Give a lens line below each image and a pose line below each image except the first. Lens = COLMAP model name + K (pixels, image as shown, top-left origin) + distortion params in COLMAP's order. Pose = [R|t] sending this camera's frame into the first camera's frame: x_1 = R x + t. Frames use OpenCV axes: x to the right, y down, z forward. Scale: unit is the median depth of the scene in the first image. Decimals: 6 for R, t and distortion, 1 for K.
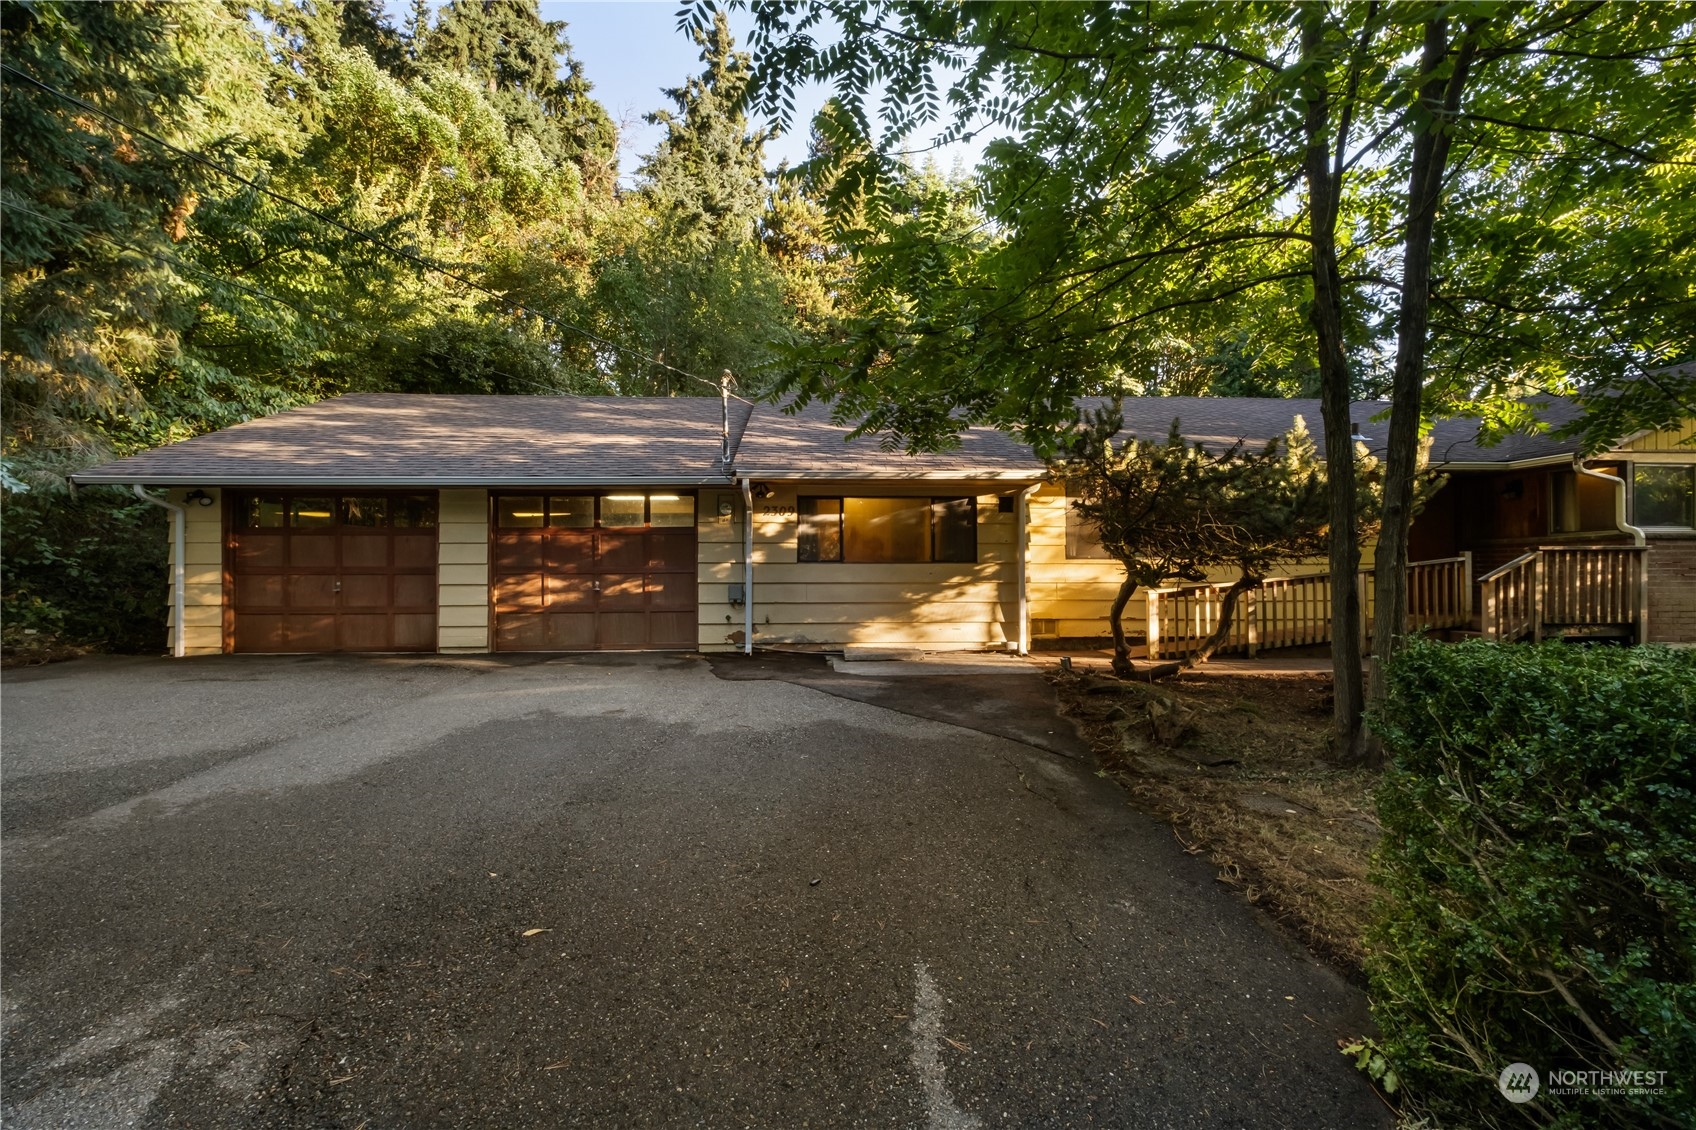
lens RADIAL K [[747.2, 0, 851.2], [0, 747.2, 569.5], [0, 0, 1]] dist [-0.001495, -0.000258]
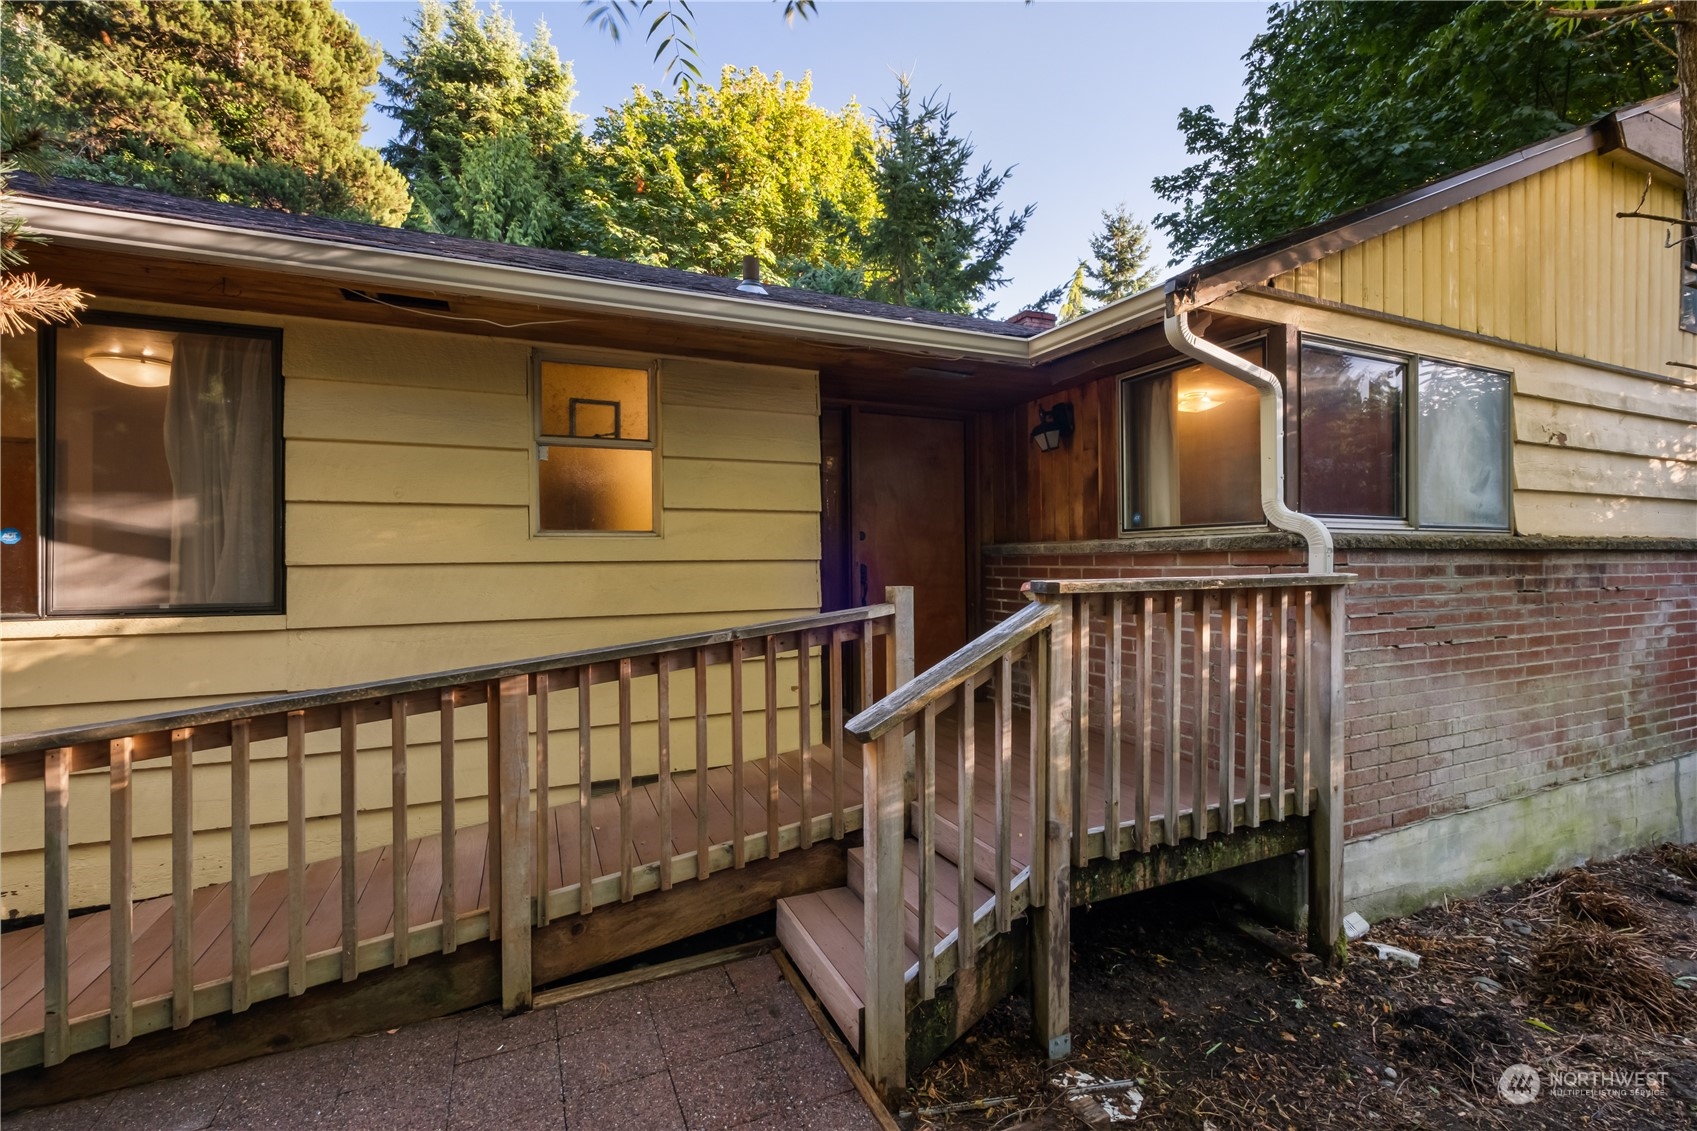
lens RADIAL K [[740.5, 0, 848.5], [0, 740.5, 565.5], [0, 0, 1]] dist [-0.000977, -0.000087]
pose [[0.938198, -0.004515, 0.346068, 0.687325], [0.005624, 0.999982, -0.002201, -0.032194], [-0.346052, 0.004011, 0.938207, 0.705291]]
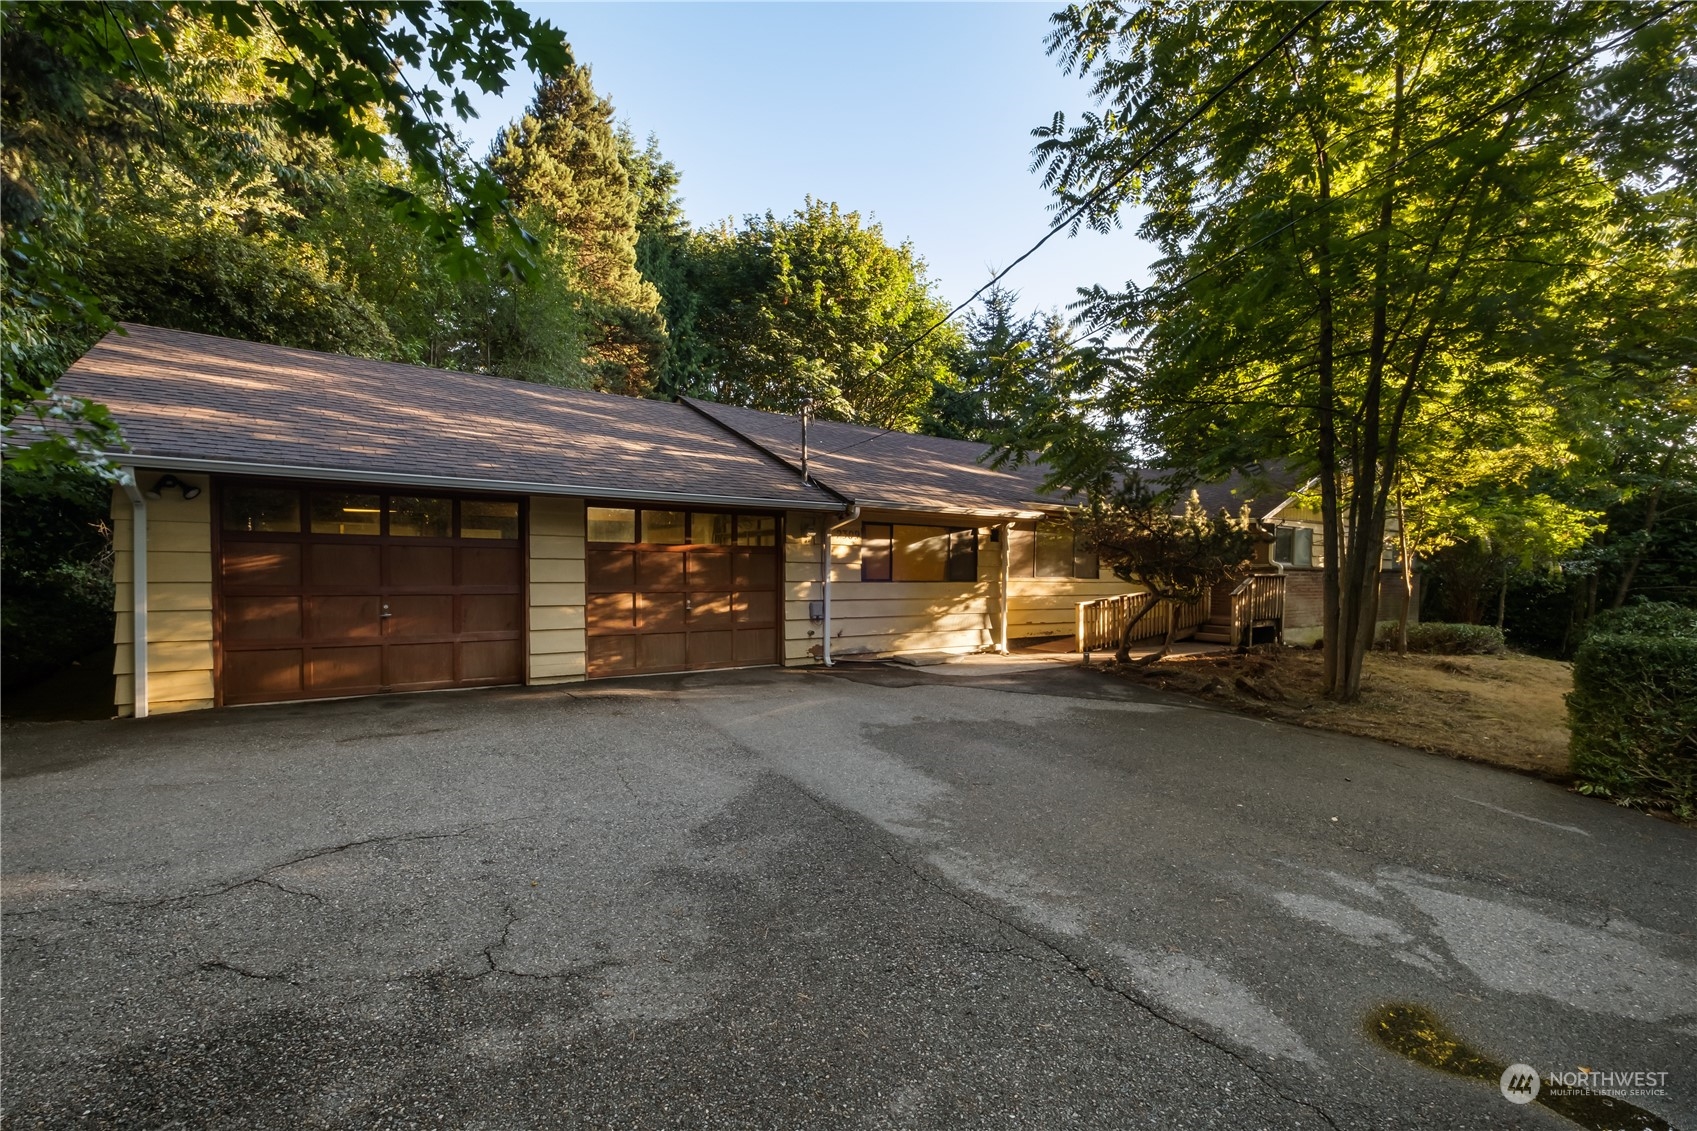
lens RADIAL K [[763.0, 0, 845.3], [0, 763.0, 633.7], [0, 0, 1]] dist [0.000779, -0.000355]
pose [[0.837589, -0.035751, 0.545129, -0.722944], [-0.009114, 0.996803, 0.079377, -0.022489], [-0.546224, -0.071454, 0.834586, 0.052333]]
